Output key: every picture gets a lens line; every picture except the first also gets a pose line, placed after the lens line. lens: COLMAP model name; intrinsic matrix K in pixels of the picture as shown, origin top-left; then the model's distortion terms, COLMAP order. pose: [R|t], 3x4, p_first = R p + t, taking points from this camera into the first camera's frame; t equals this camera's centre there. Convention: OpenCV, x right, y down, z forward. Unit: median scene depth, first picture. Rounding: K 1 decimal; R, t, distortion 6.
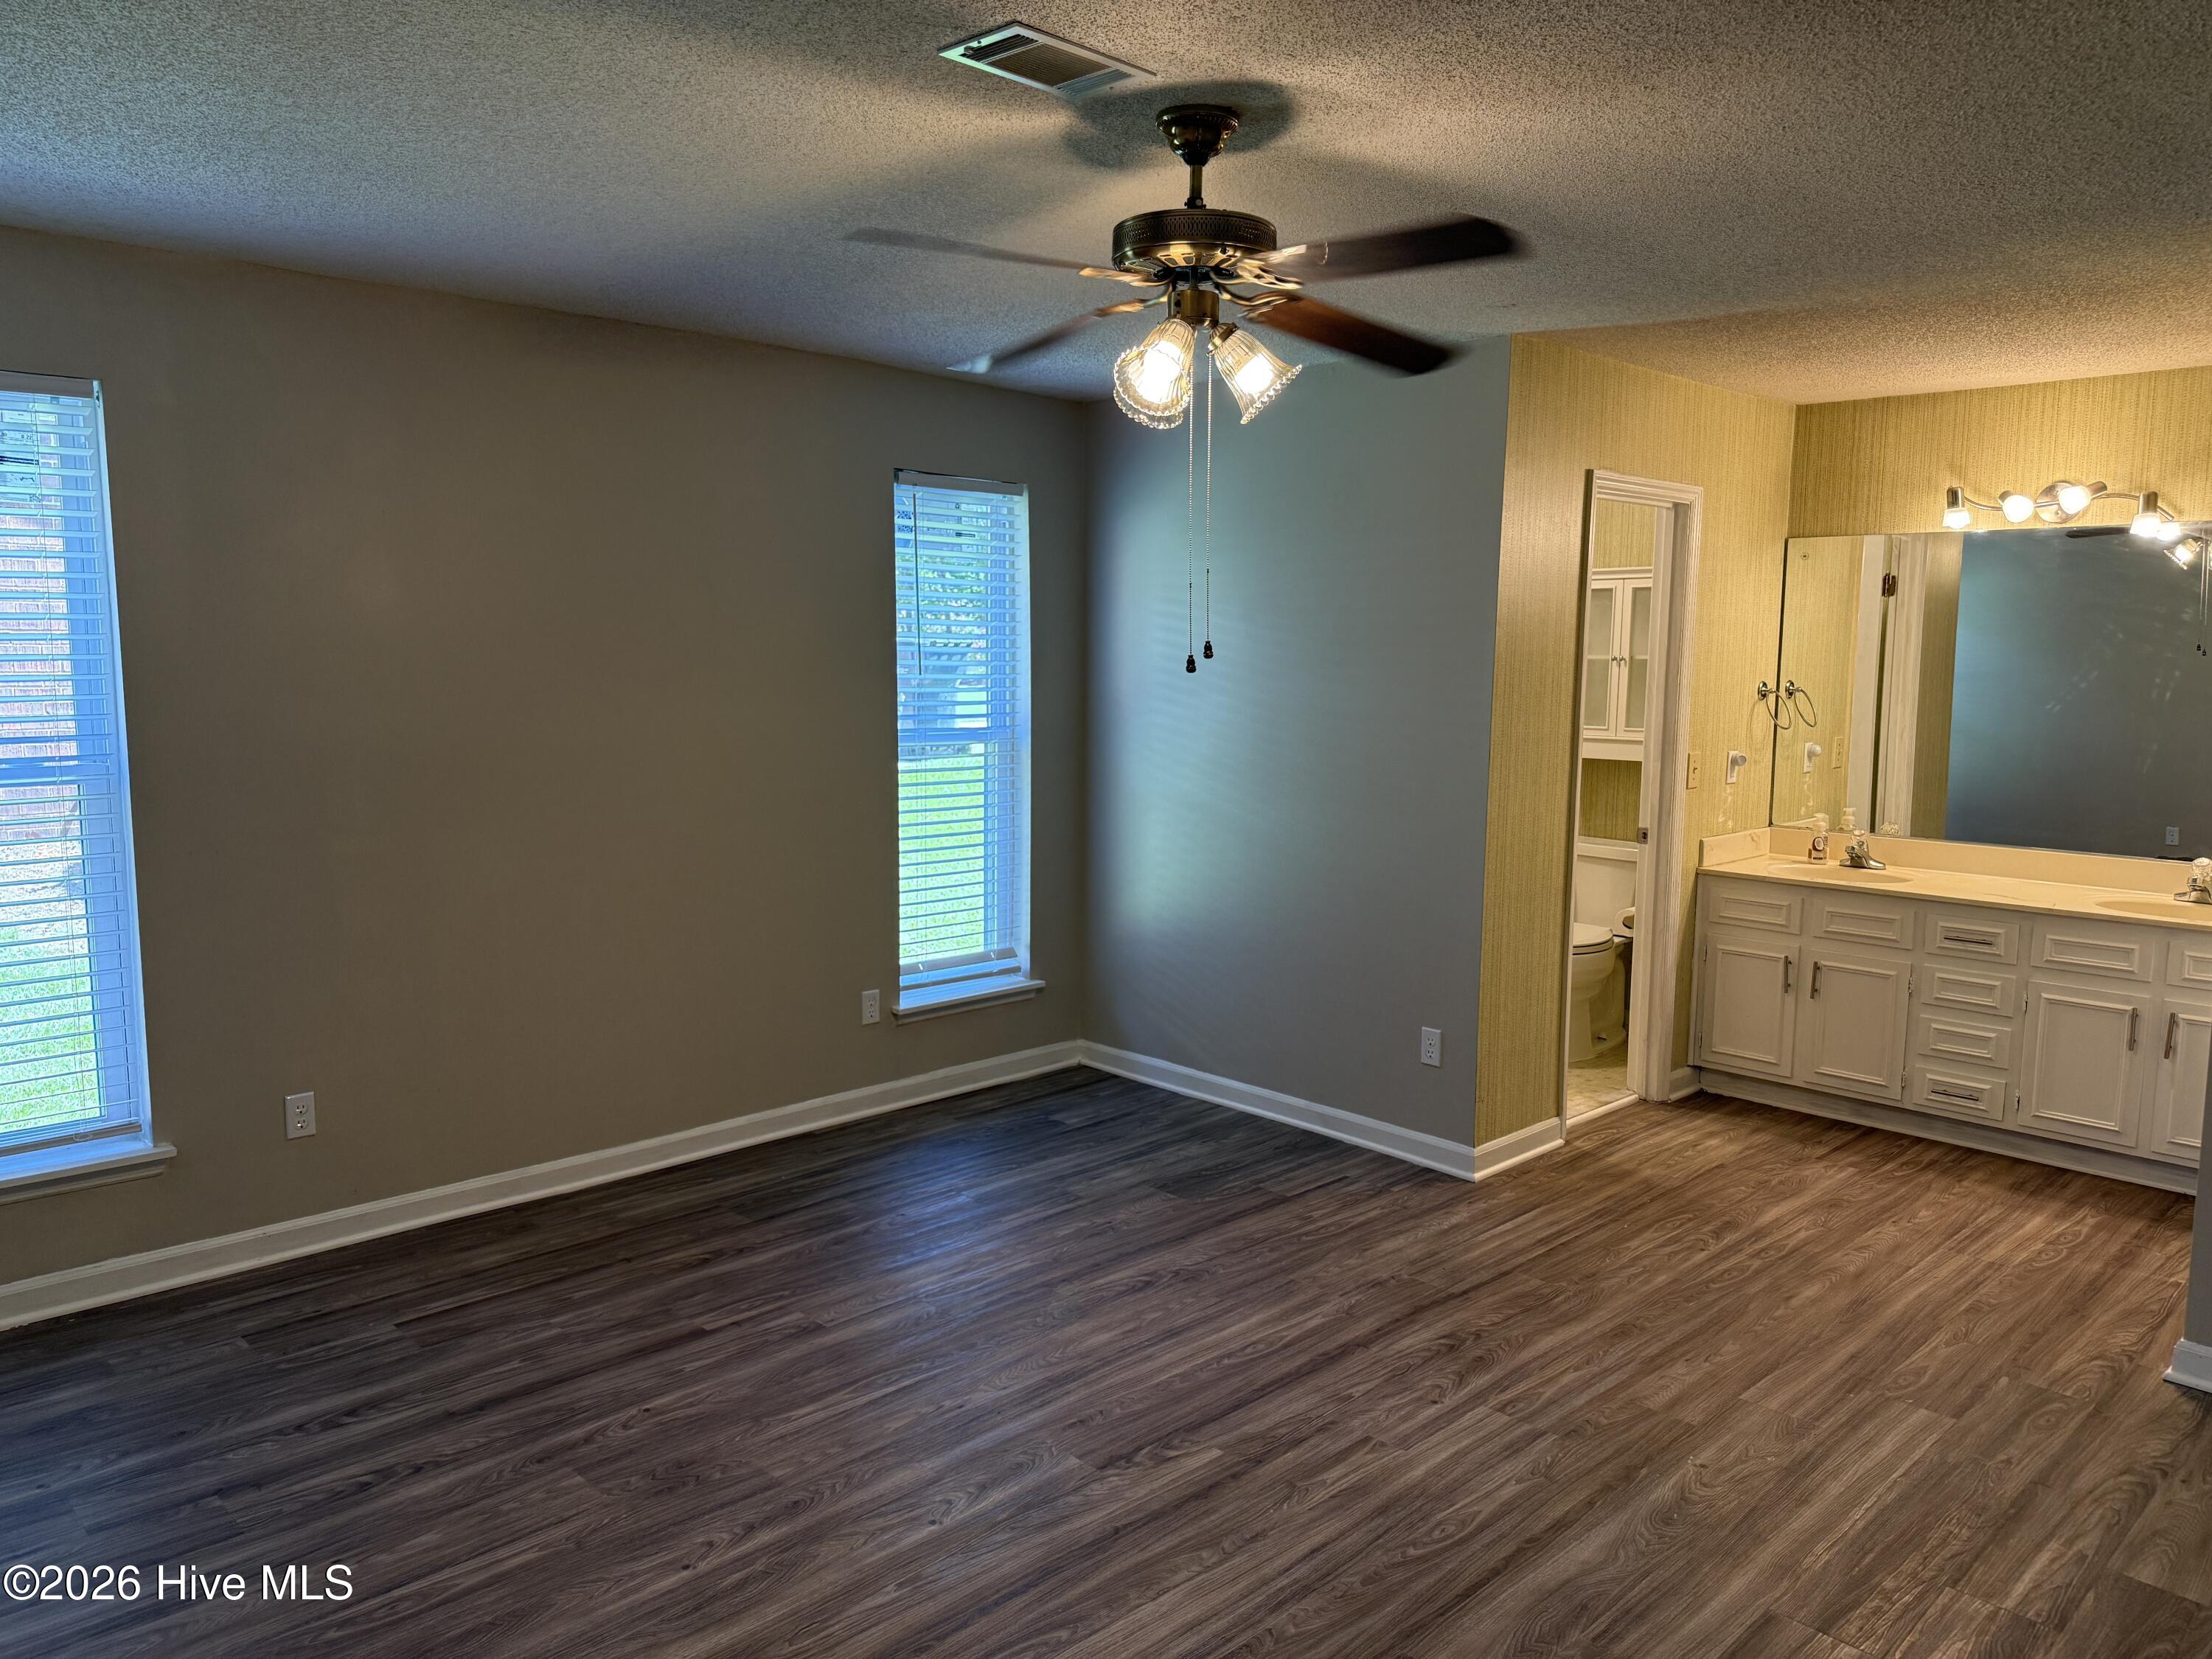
lens RADIAL K [[1549.8, 0, 1112.5], [0, 1549.8, 846.3], [0, 0, 1]] dist [0.037462, -0.053594]
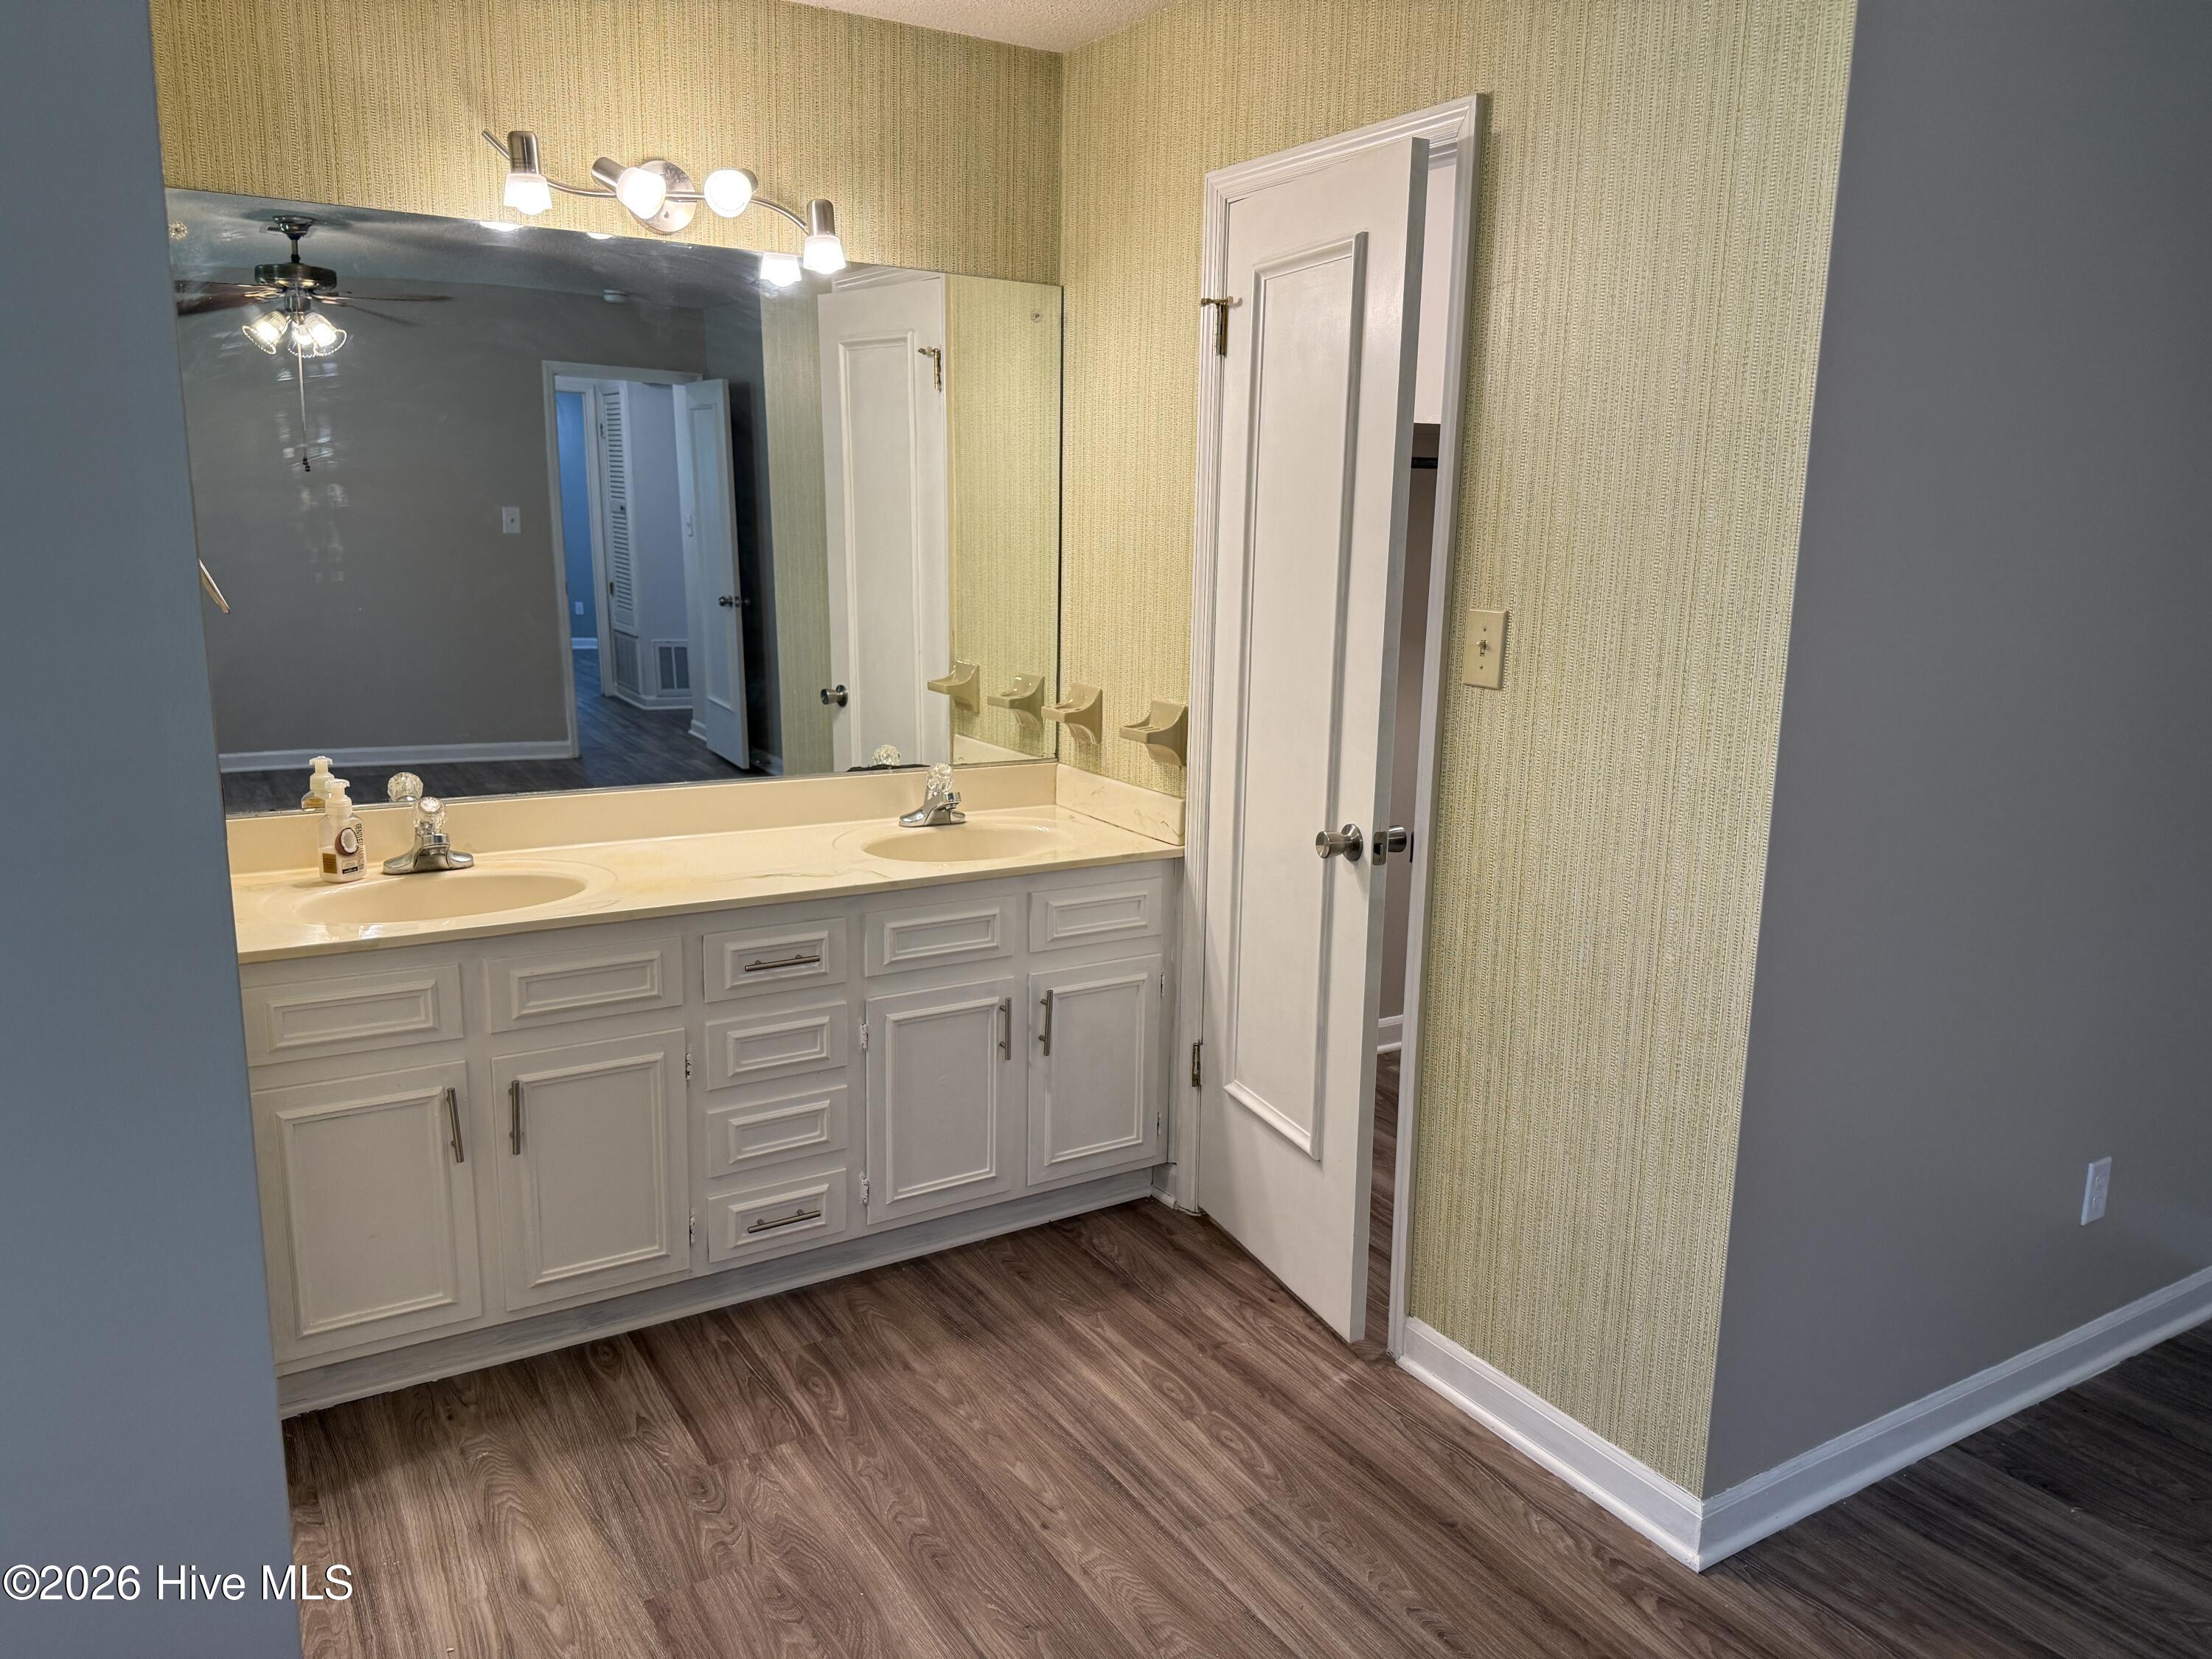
lens RADIAL K [[1549.8, 0, 1101.7], [0, 1549.8, 832.5], [0, 0, 1]] dist [0.037462, -0.053594]
pose [[0.222398, -0.199074, 0.954415, 0.037923], [0.111238, 0.977720, 0.178014, -0.075123], [-0.968589, 0.066578, 0.239588, 0.738649]]
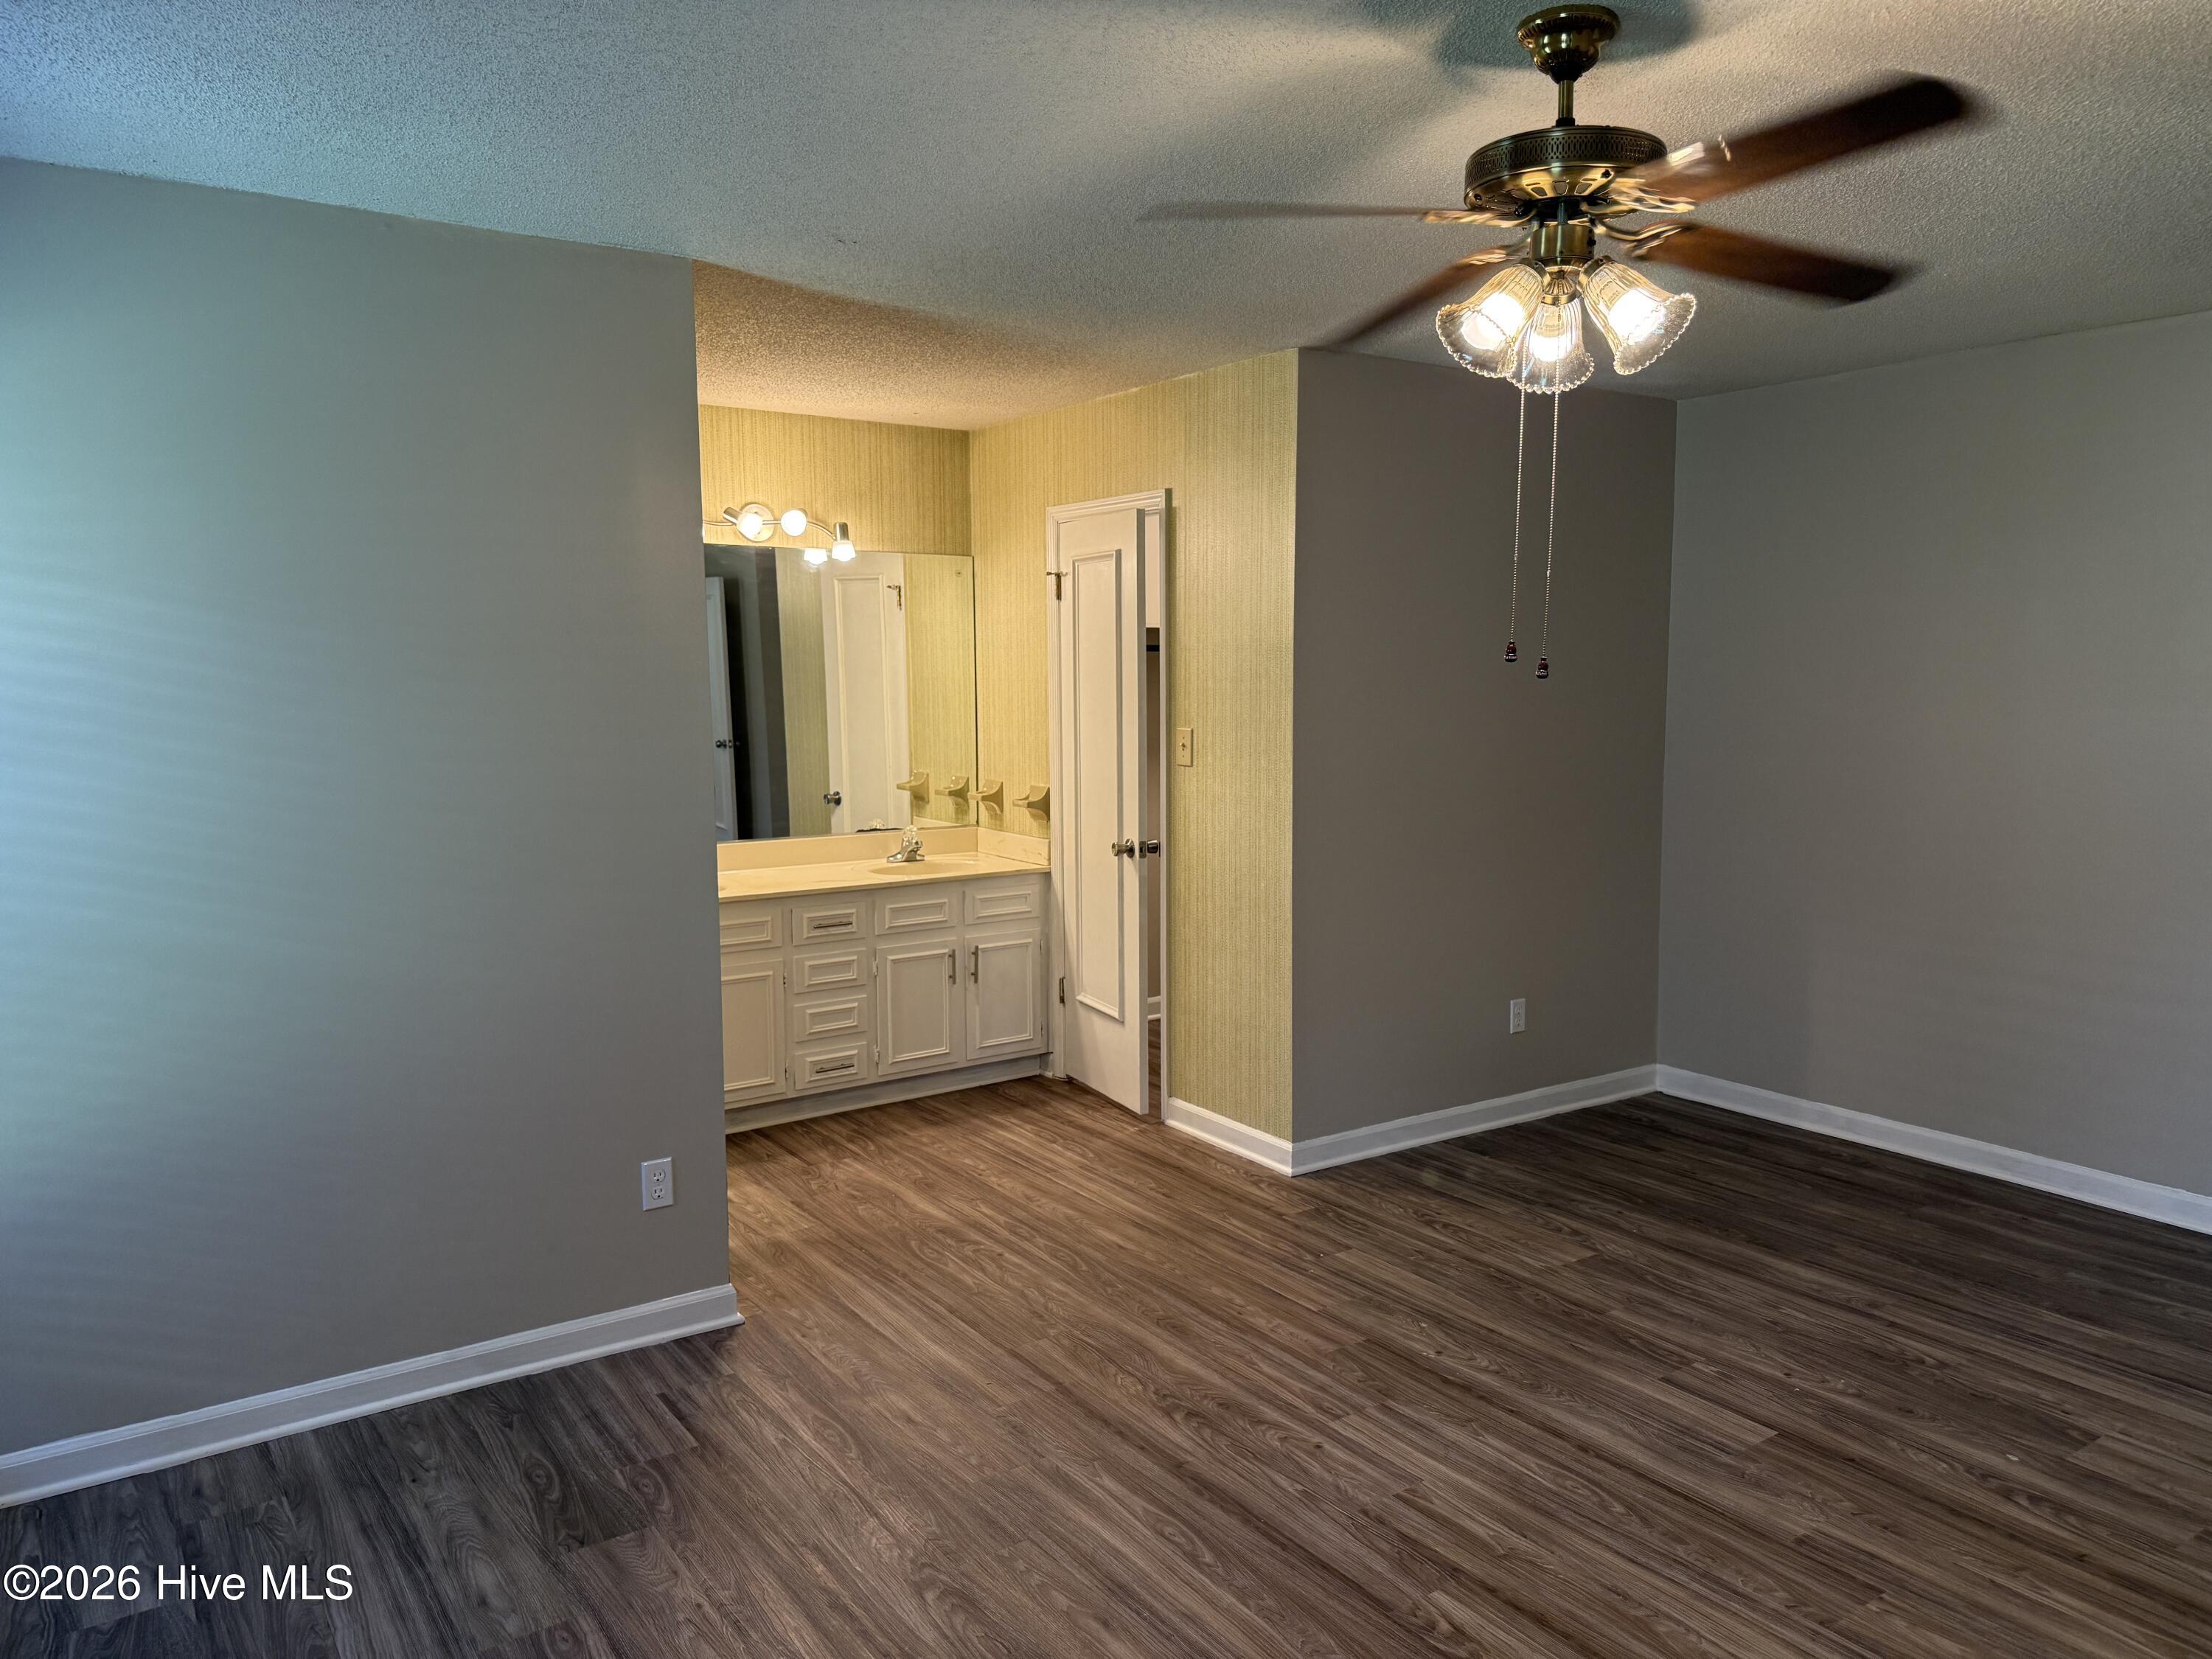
lens RADIAL K [[1549.8, 0, 1111.1], [0, 1549.8, 846.1], [0, 0, 1]] dist [0.037462, -0.053594]
pose [[0.167956, -0.128495, 0.977384, -0.461604], [0.136657, 0.984930, 0.106004, -0.080678], [-0.976276, 0.115763, 0.182985, 0.602117]]
